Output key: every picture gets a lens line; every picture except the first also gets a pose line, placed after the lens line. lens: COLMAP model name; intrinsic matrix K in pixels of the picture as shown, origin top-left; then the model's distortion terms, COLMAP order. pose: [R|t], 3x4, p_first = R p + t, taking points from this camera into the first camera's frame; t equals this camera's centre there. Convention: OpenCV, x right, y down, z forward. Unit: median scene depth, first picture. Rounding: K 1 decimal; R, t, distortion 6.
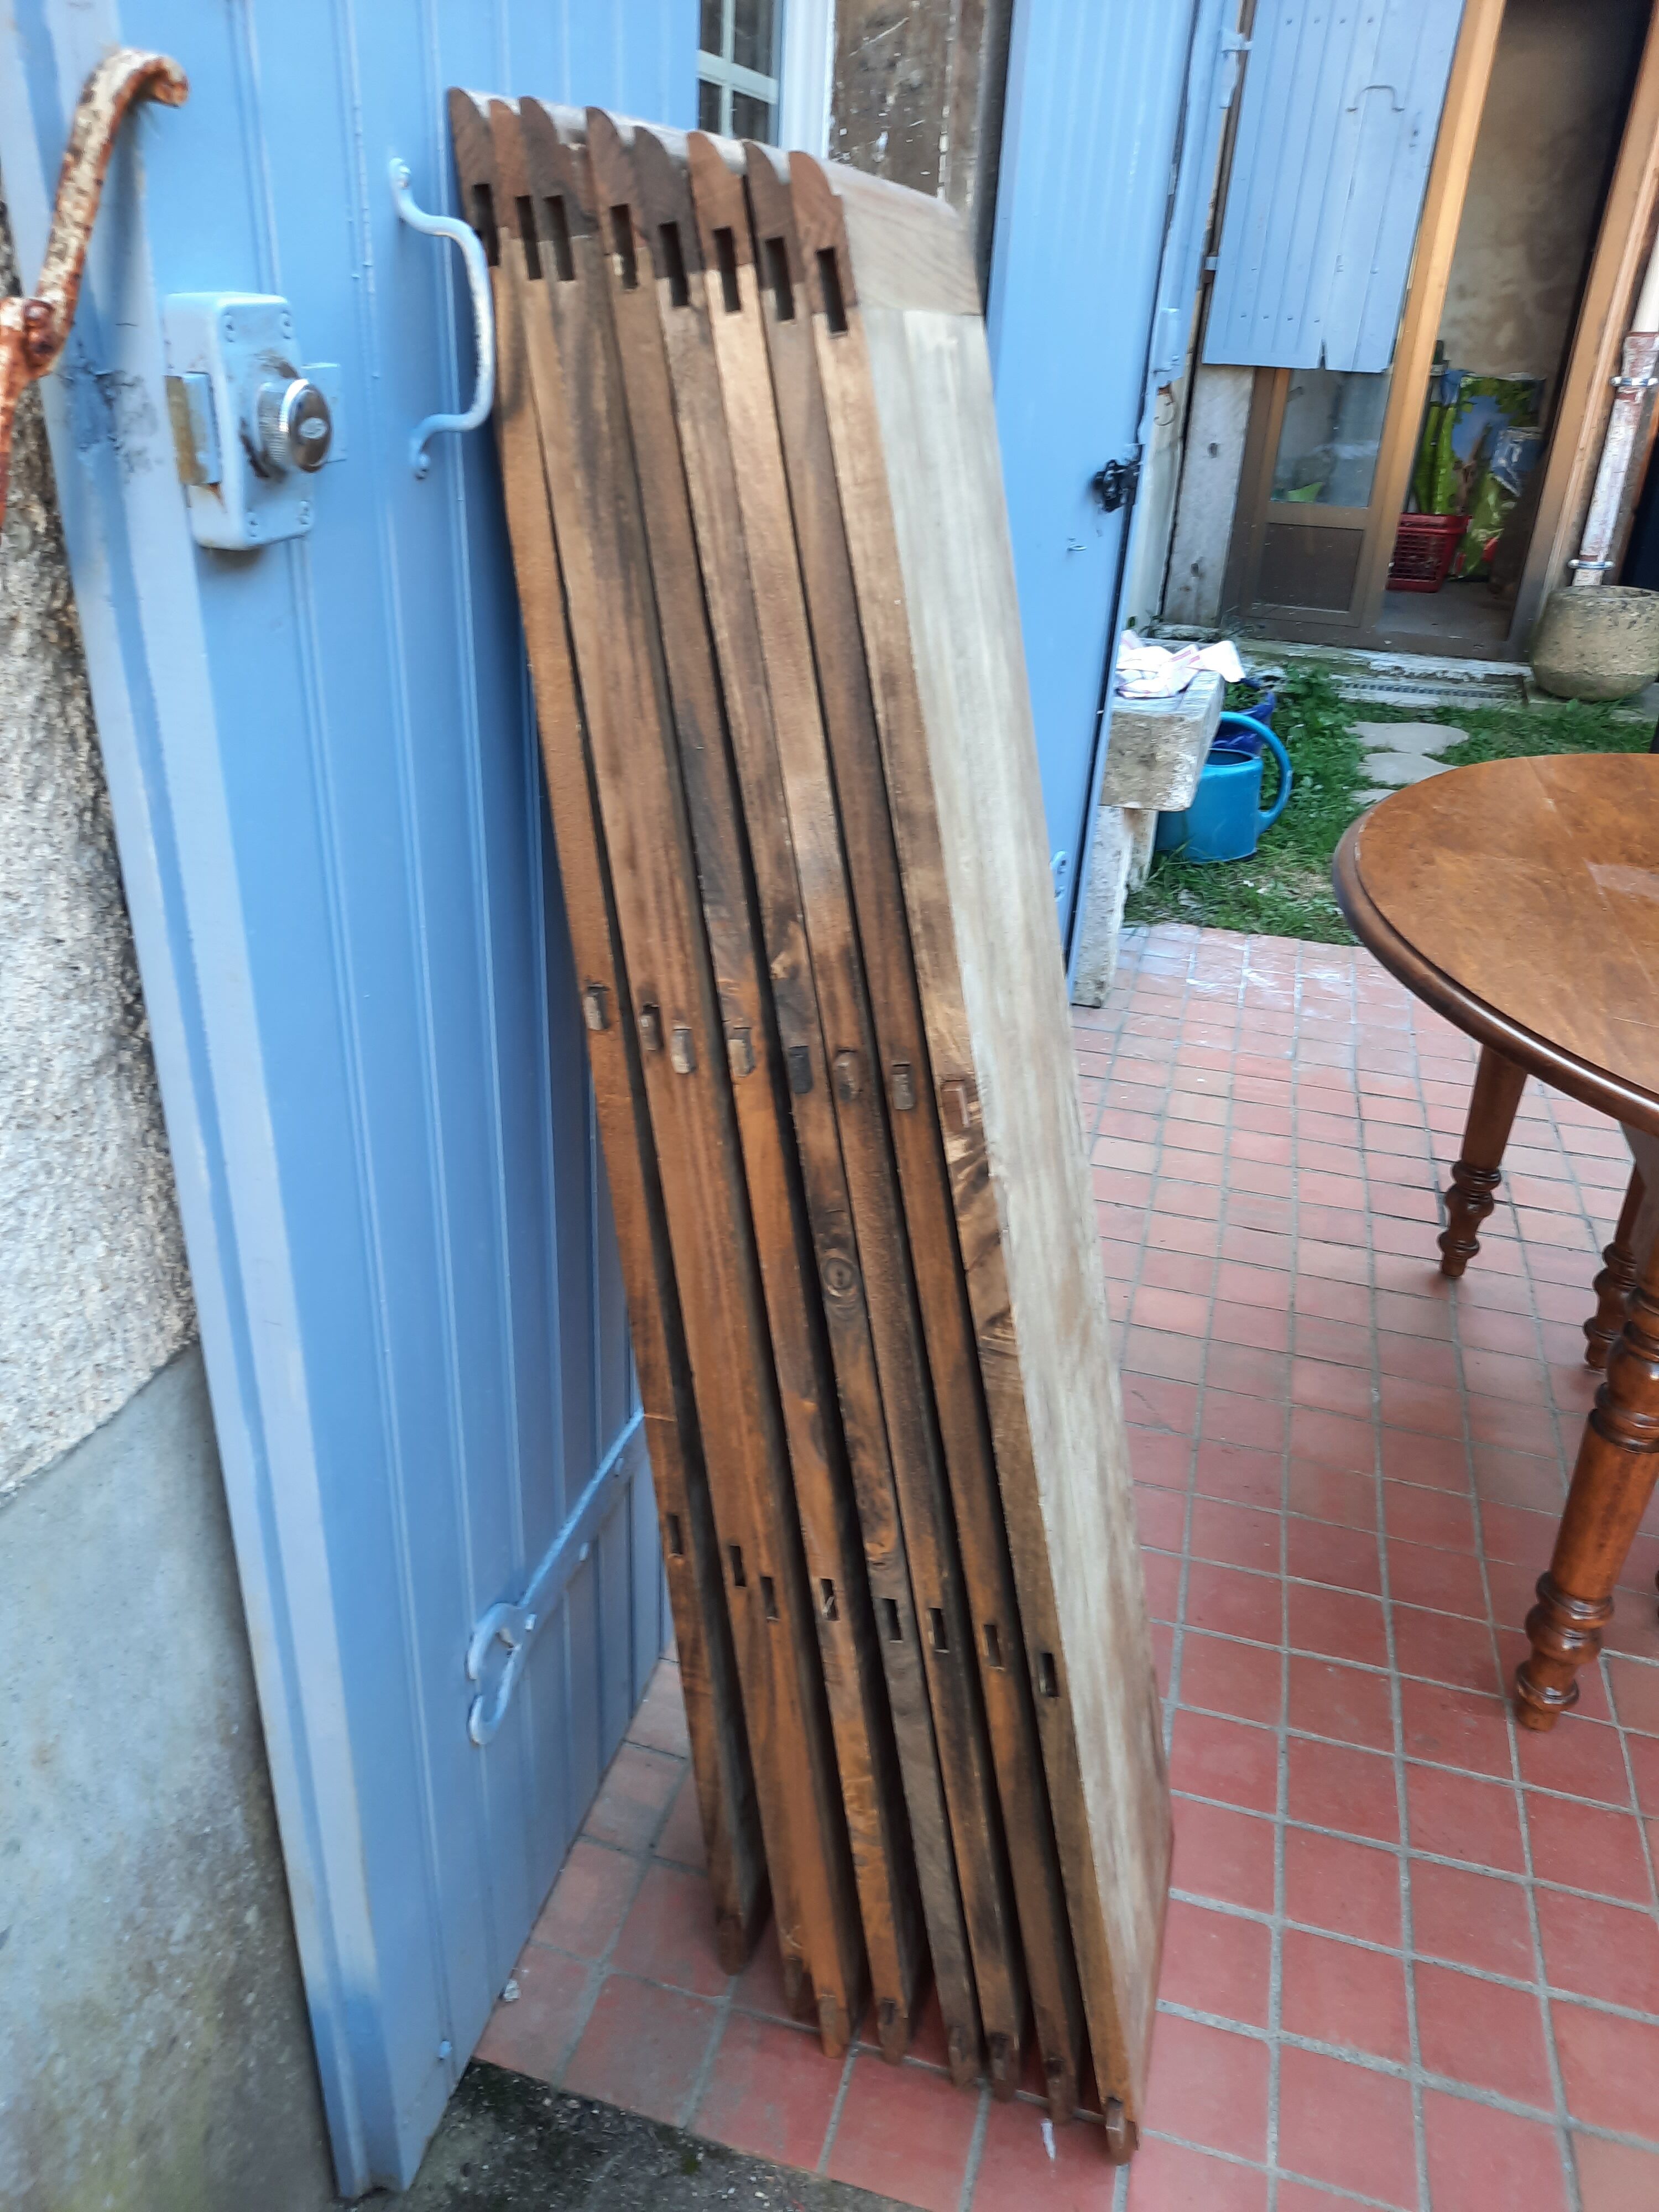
lens RADIAL K [[1587.9, 0, 797.8], [0, 1587.9, 1134.3], [0, 0, 1]] dist [0.040195, -0.032736]
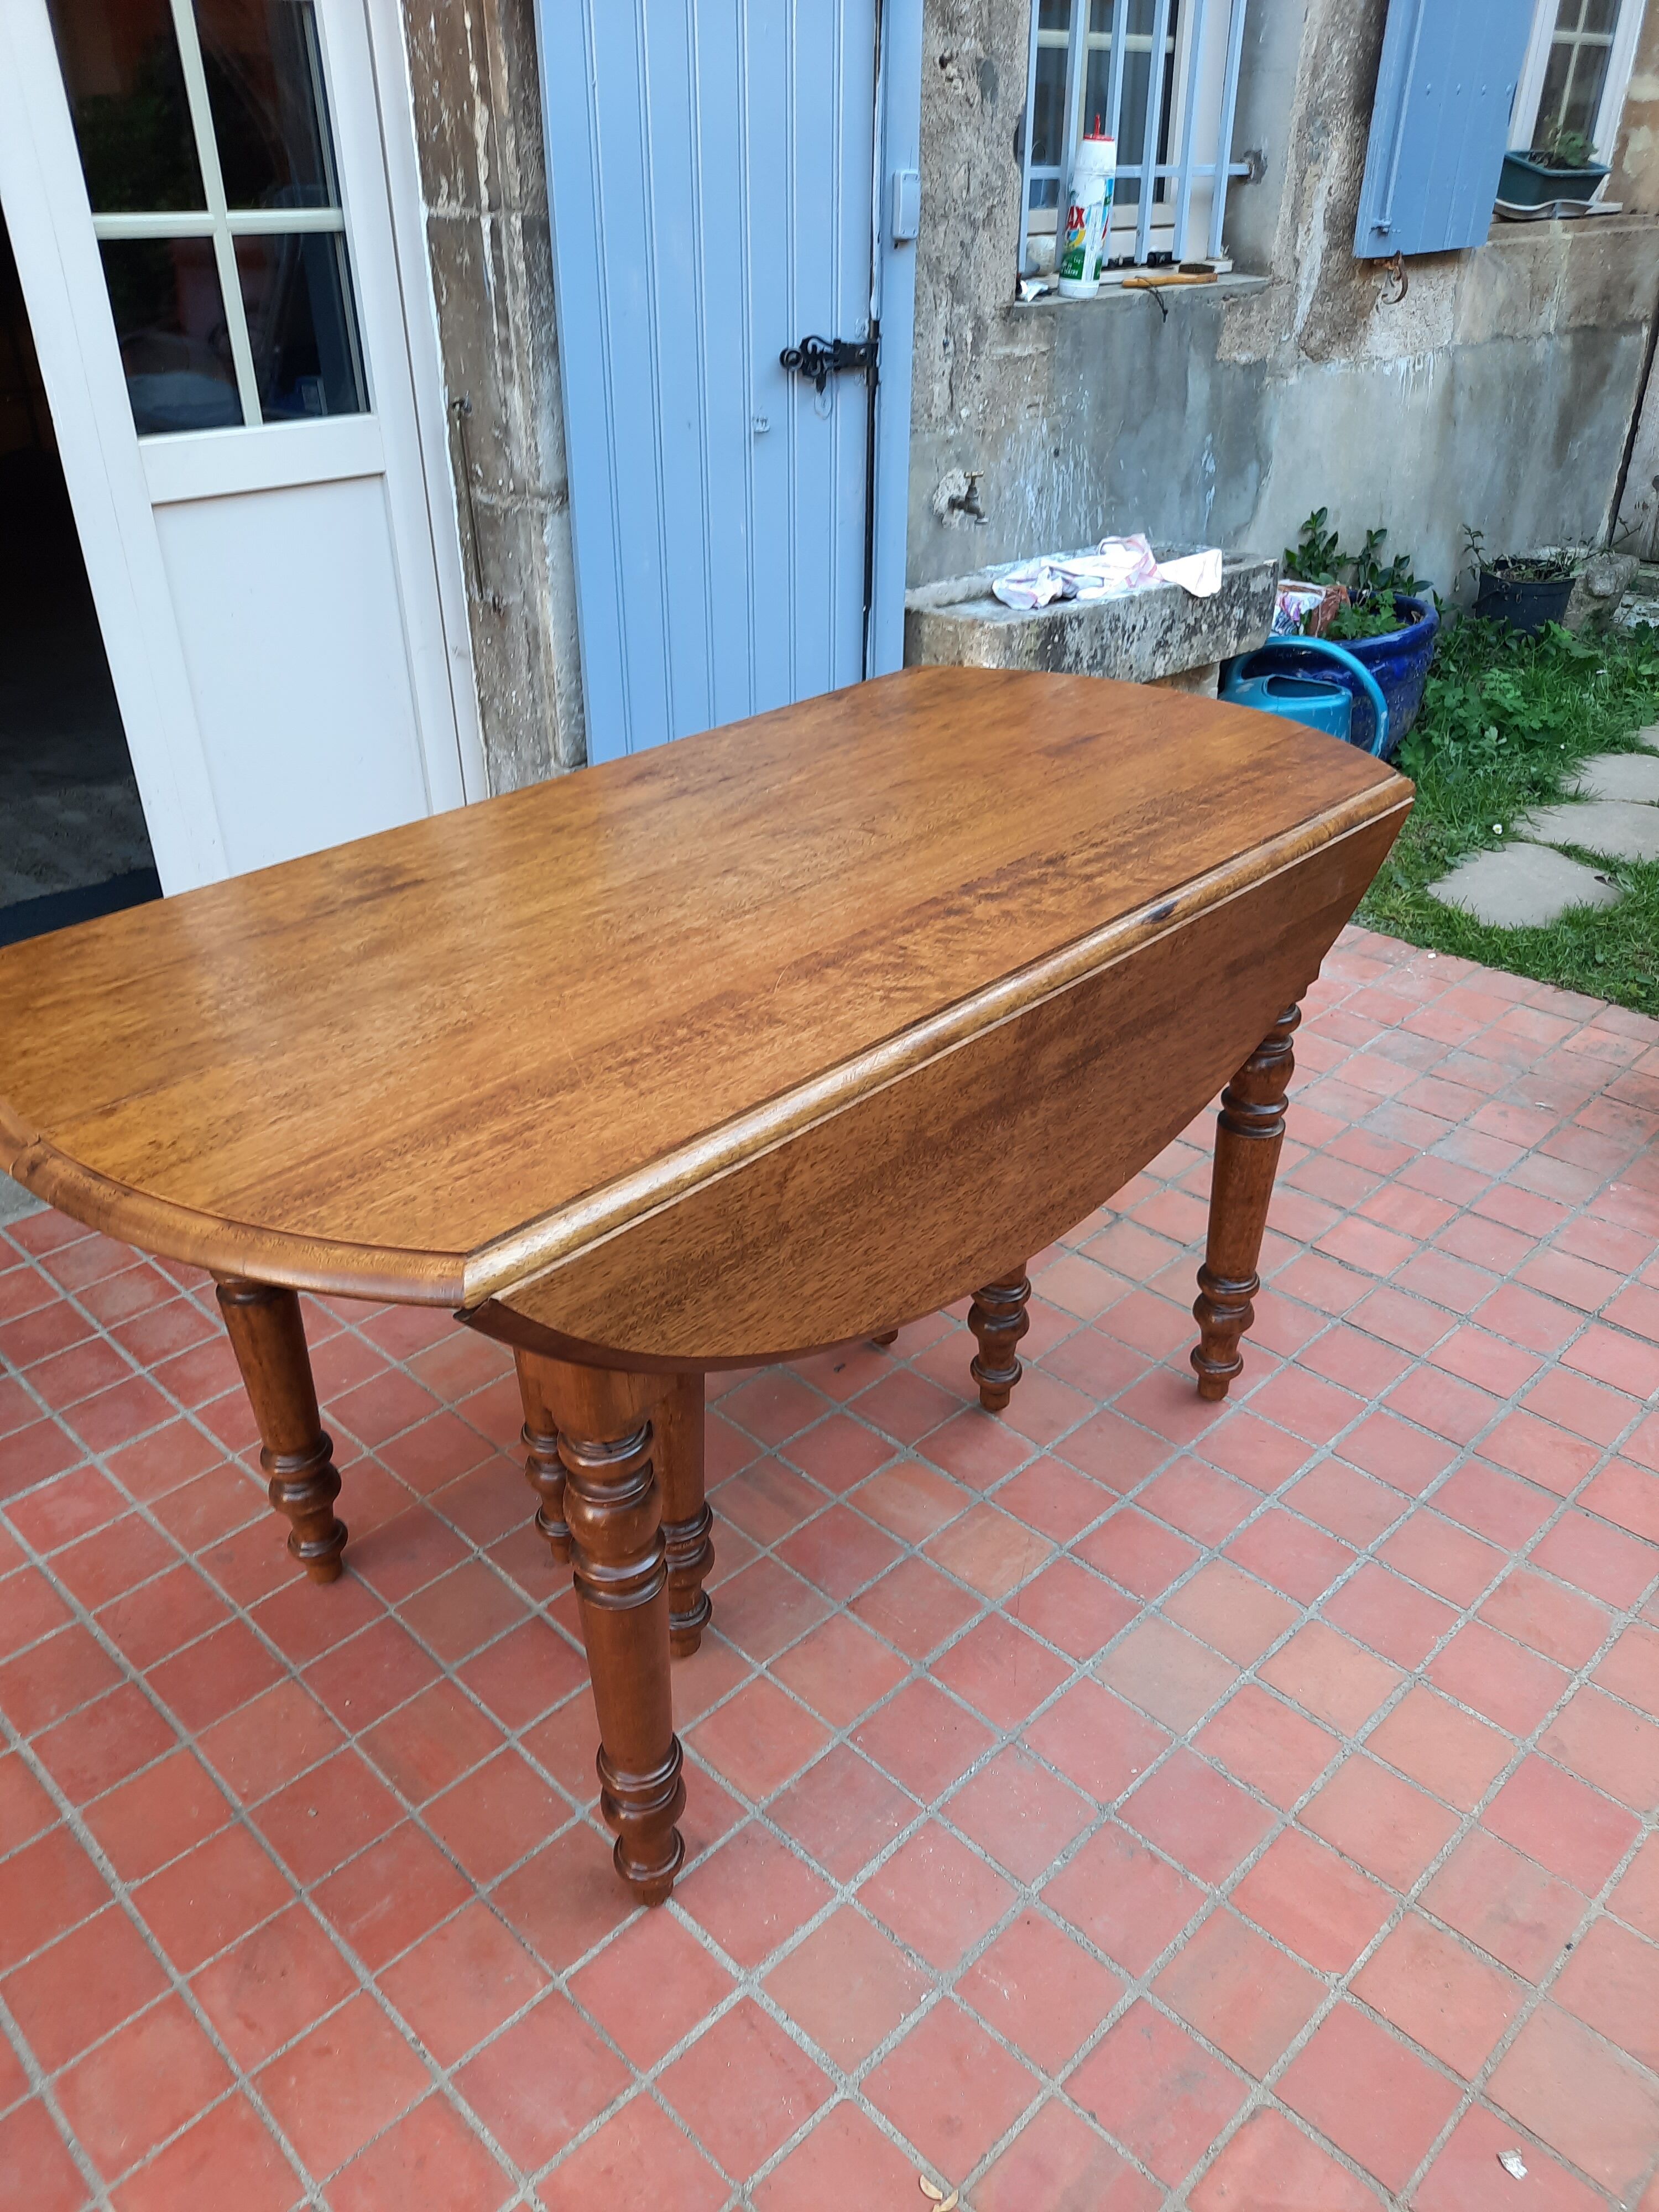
lens RADIAL K [[1594.6, 0, 794.7], [0, 1594.6, 1132.7], [0, 0, 1]] dist [0.062391, -0.079123]
pose [[0.872083, 0.207660, -0.443113, 0.633006], [-0.187455, 0.978188, 0.089489, -0.034476], [0.452031, 0.005022, 0.891988, 0.122325]]
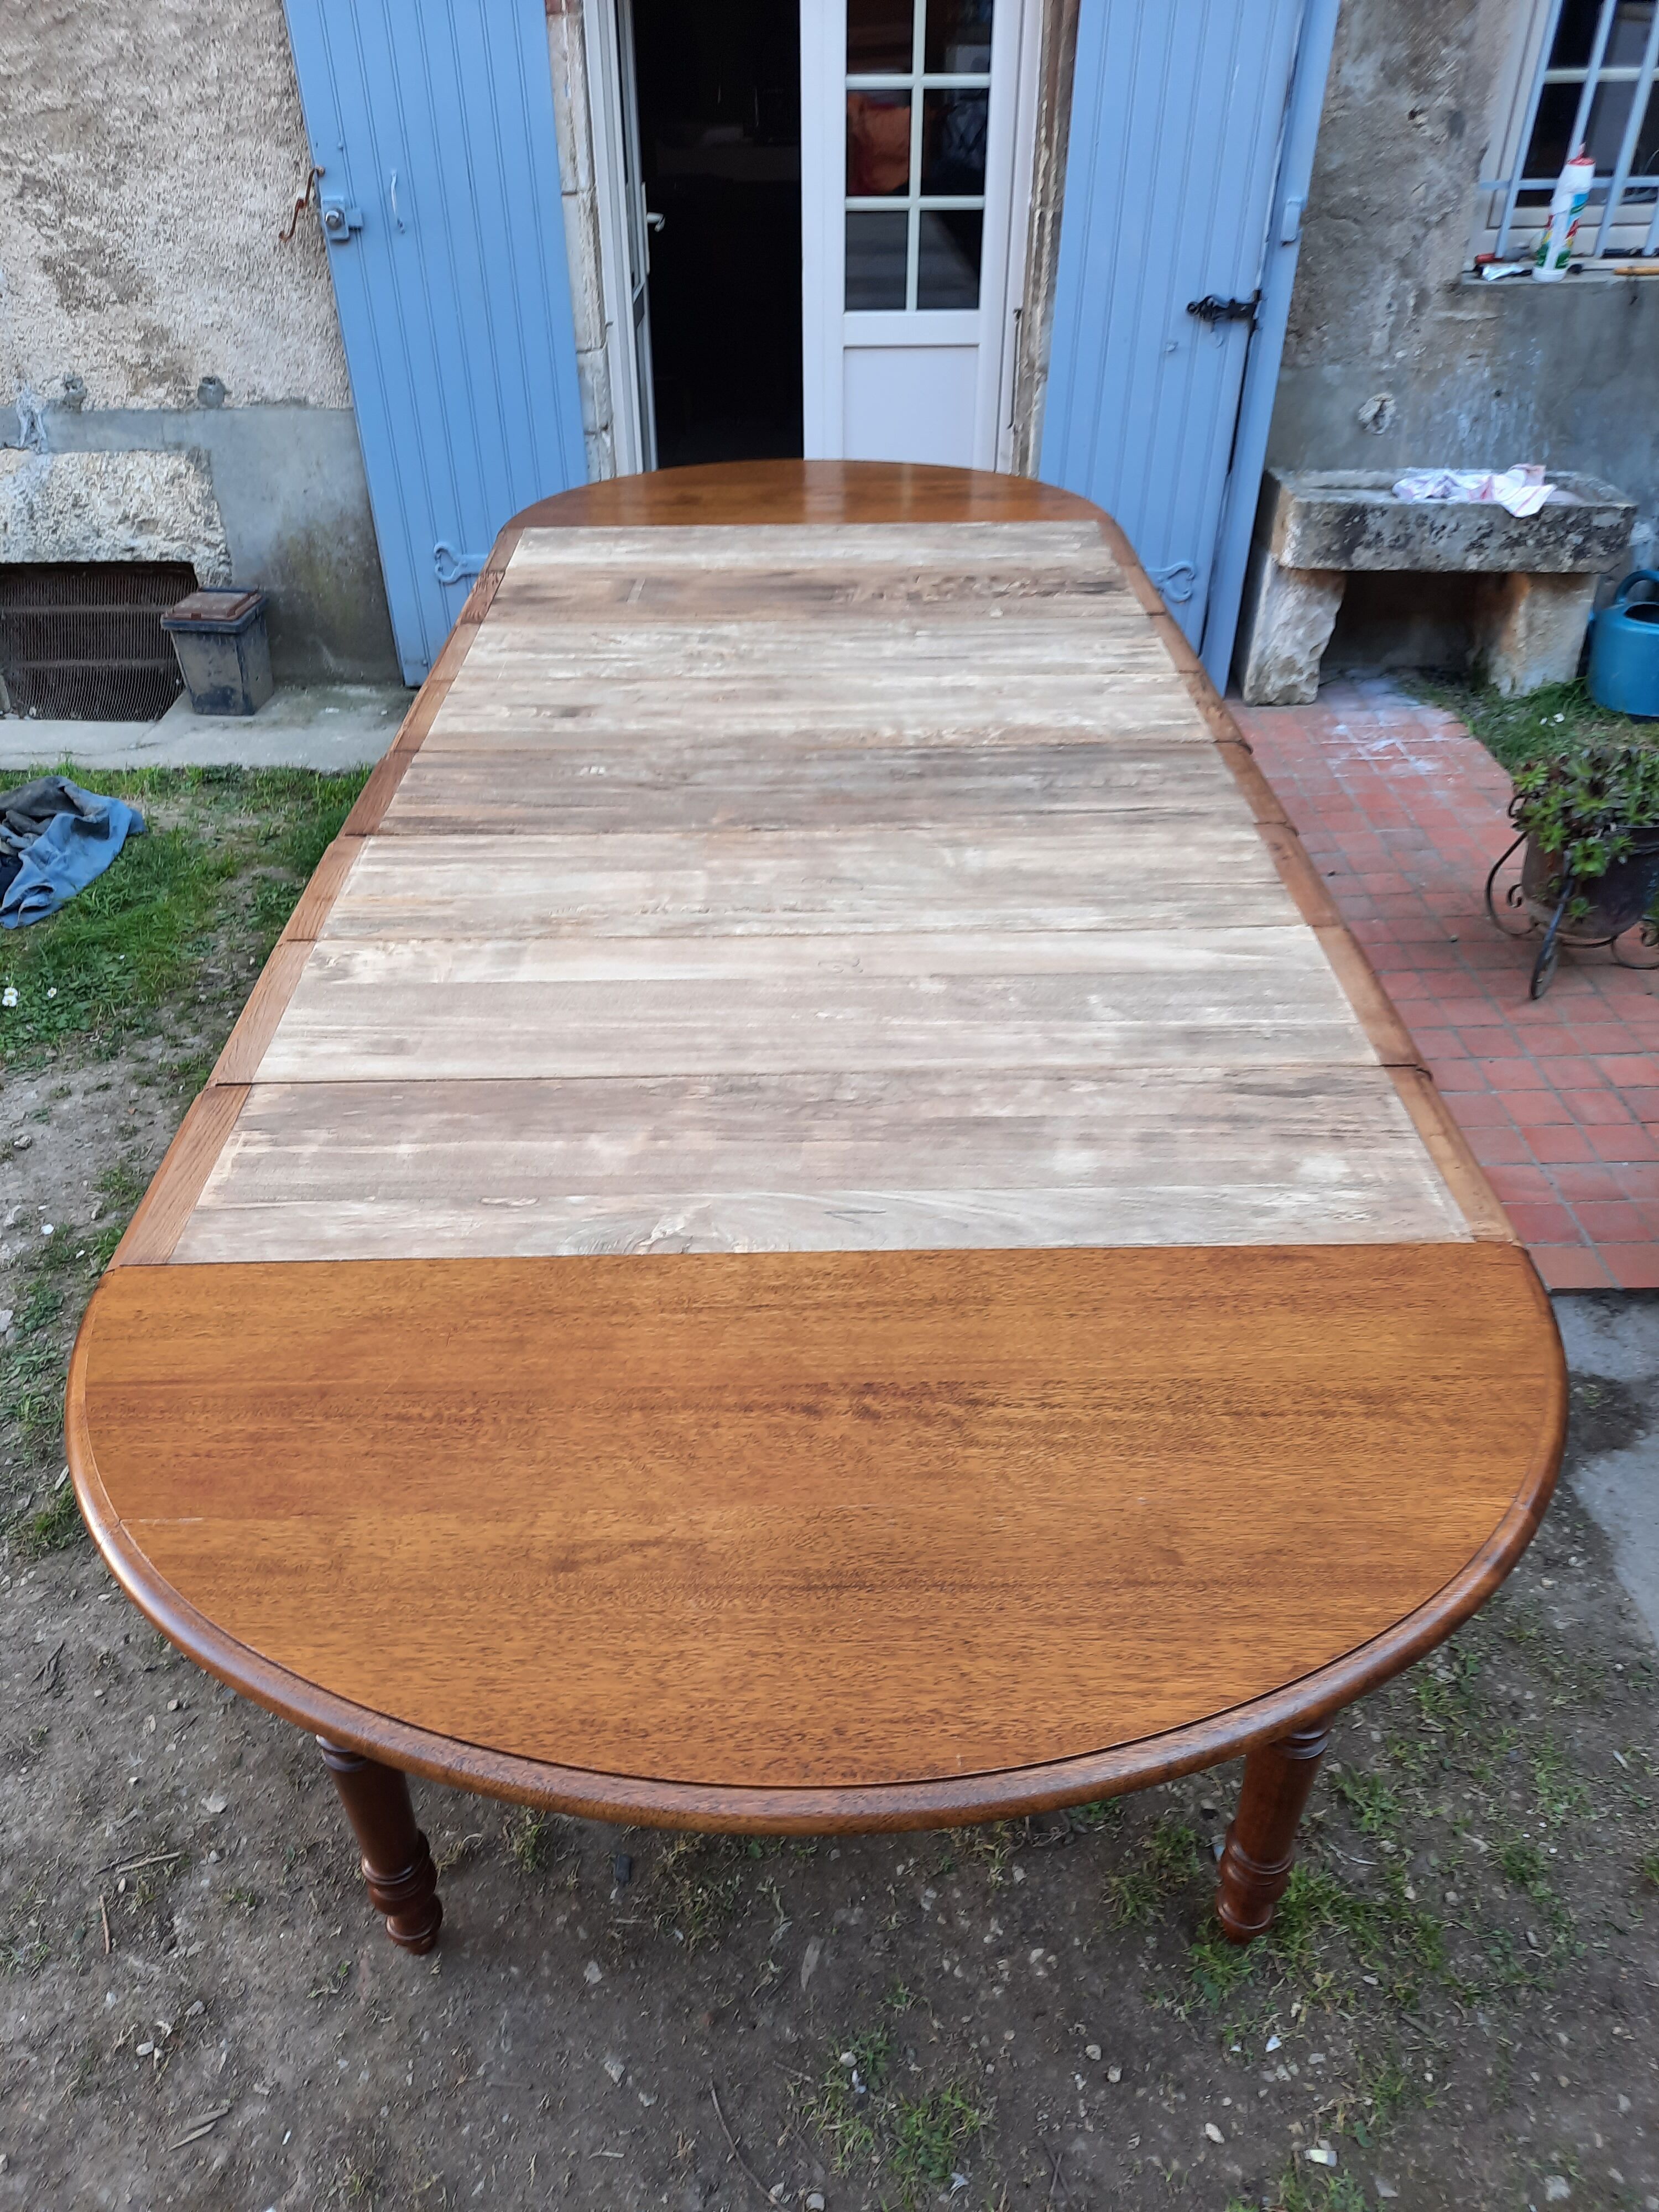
lens RADIAL K [[1587.9, 0, 797.8], [0, 1587.9, 1134.3], [0, 0, 1]] dist [0.040195, -0.032736]
pose [[0.297497, 0.531323, -0.793216, 1.572207], [-0.431896, 0.815856, 0.384505, -0.158810], [0.851447, 0.228198, 0.472191, 0.085269]]
